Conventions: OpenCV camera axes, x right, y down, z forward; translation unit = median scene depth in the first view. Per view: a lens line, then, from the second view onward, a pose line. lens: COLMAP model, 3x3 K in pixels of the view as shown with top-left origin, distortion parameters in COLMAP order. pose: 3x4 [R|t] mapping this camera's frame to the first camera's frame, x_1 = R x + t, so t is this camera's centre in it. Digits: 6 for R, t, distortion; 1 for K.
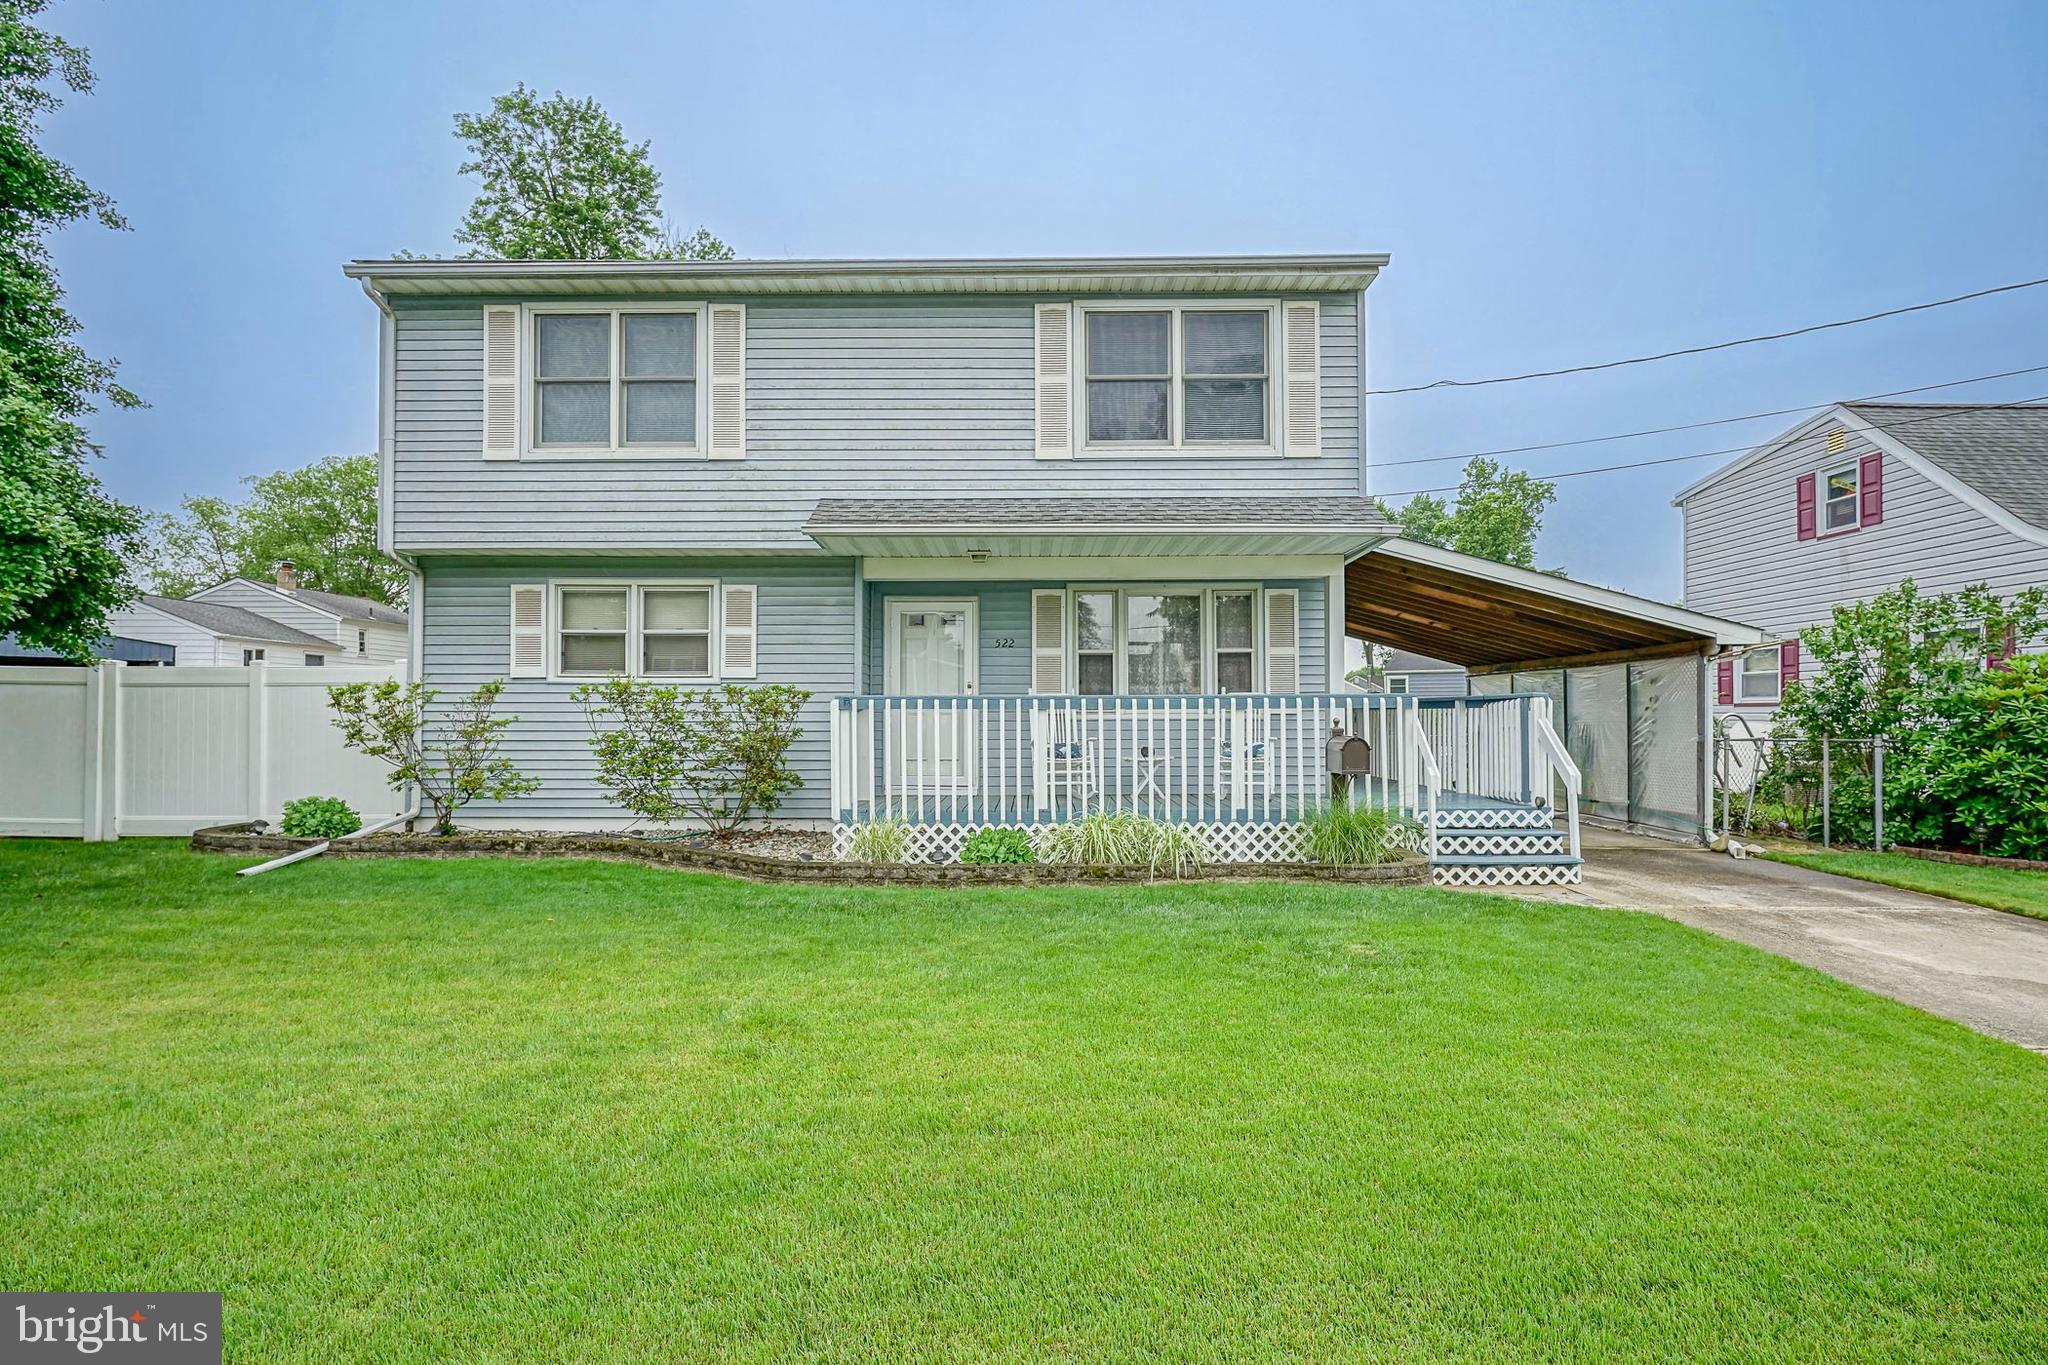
lens RADIAL K [[1059.2, 0, 1024.0], [0, 1059.2, 682.5], [0, 0, 1]] dist [-0.002632, -0.000317]
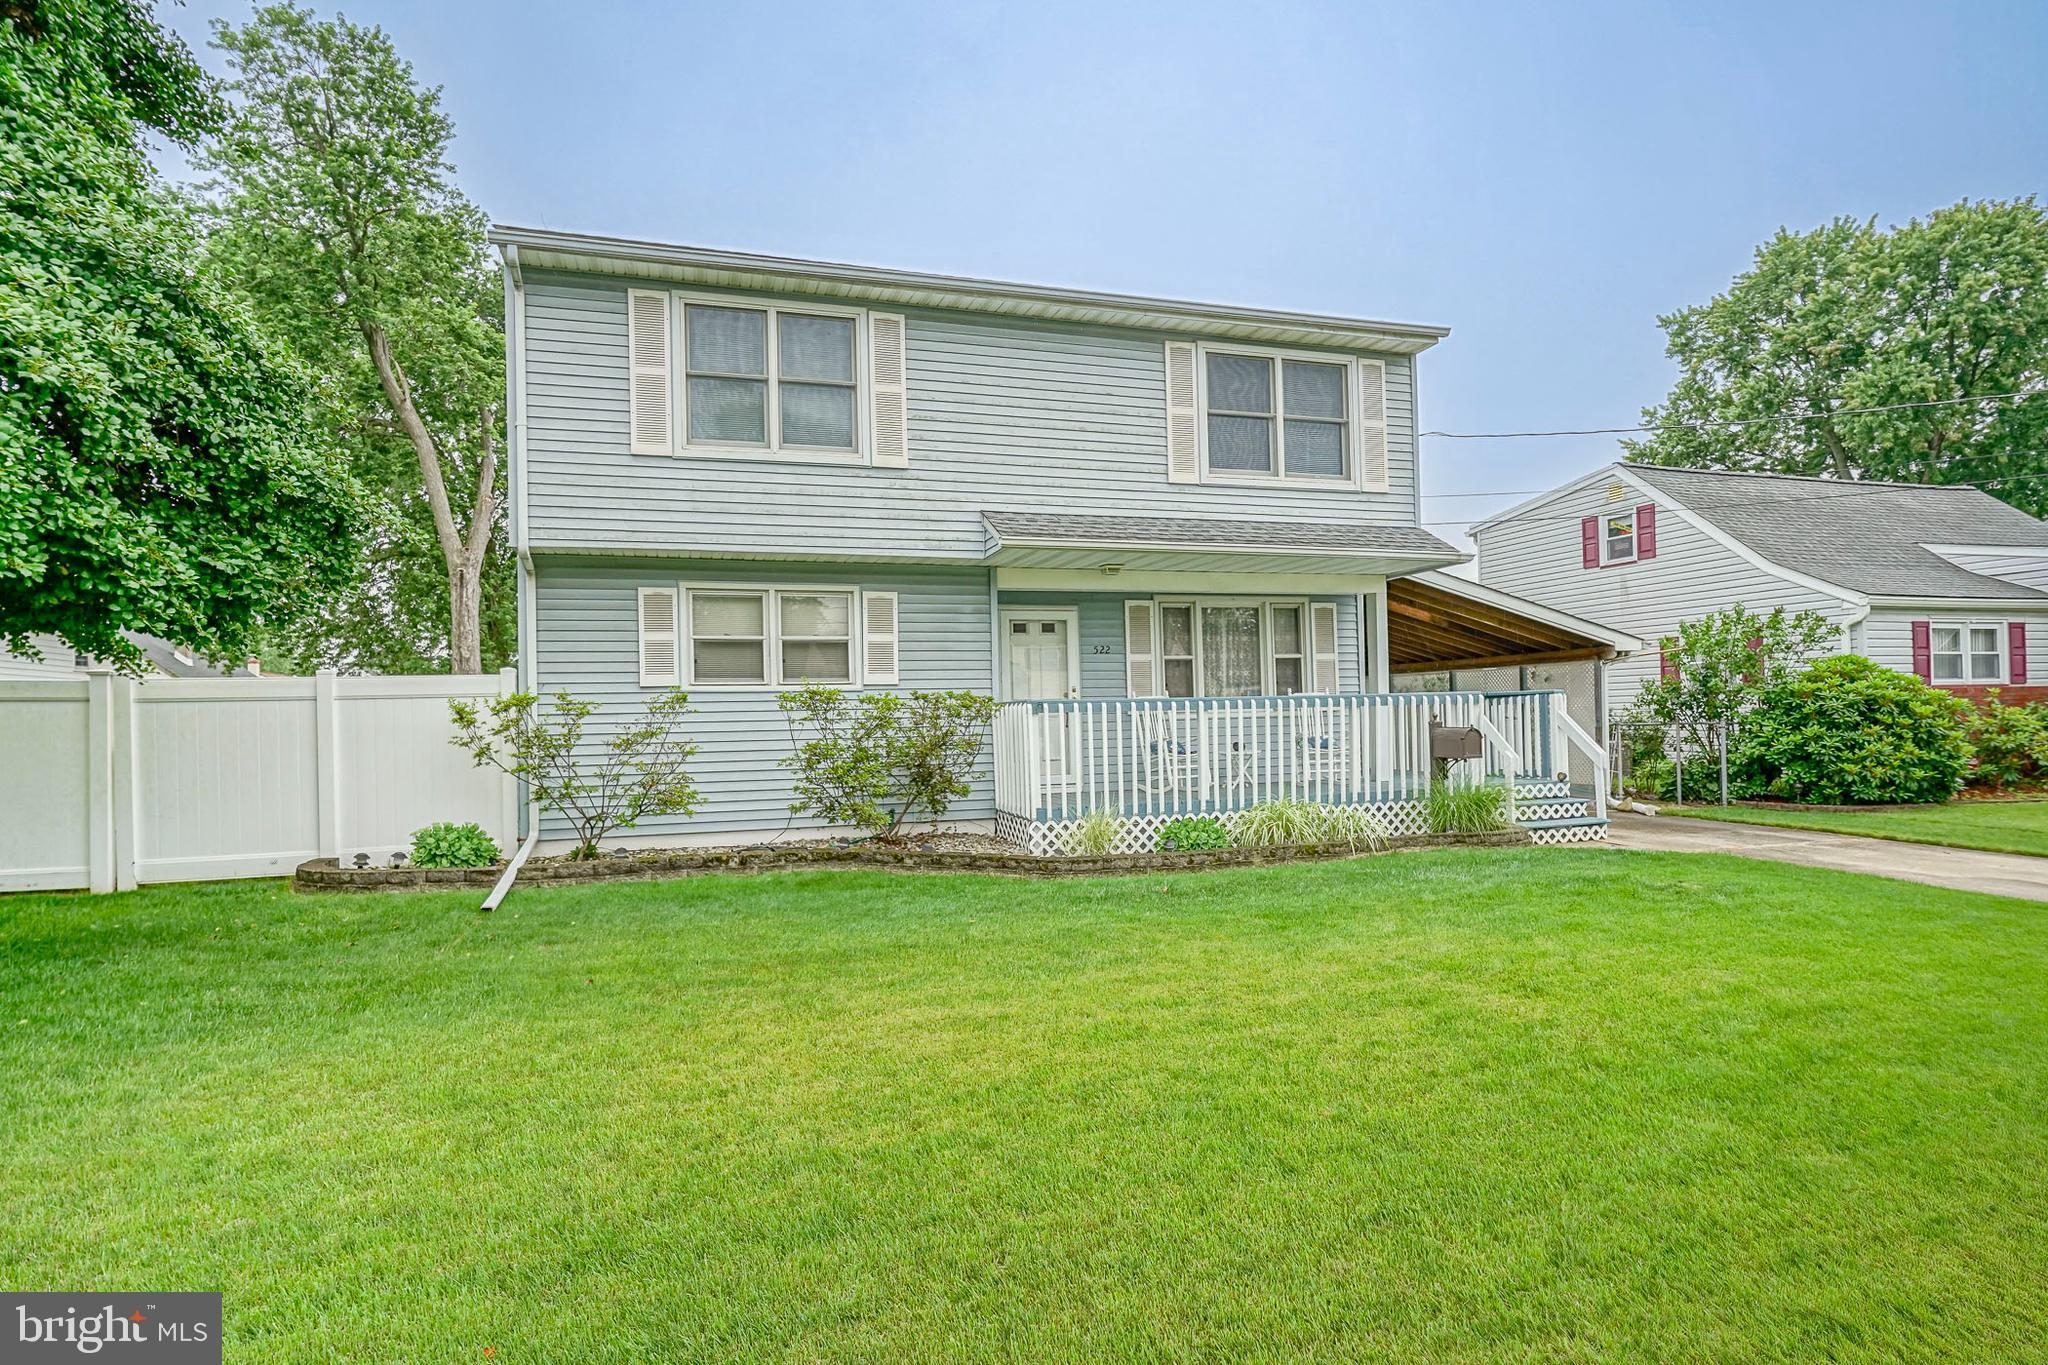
lens RADIAL K [[1050.4, 0, 1025.4], [0, 1050.4, 686.6], [0, 0, 1]] dist [-0.000727, 0.000652]
pose [[0.950417, -0.010723, 0.310793, -0.469583], [0.010497, 0.999942, 0.002398, -0.003353], [-0.310800, 0.000983, 0.950475, 0.010774]]
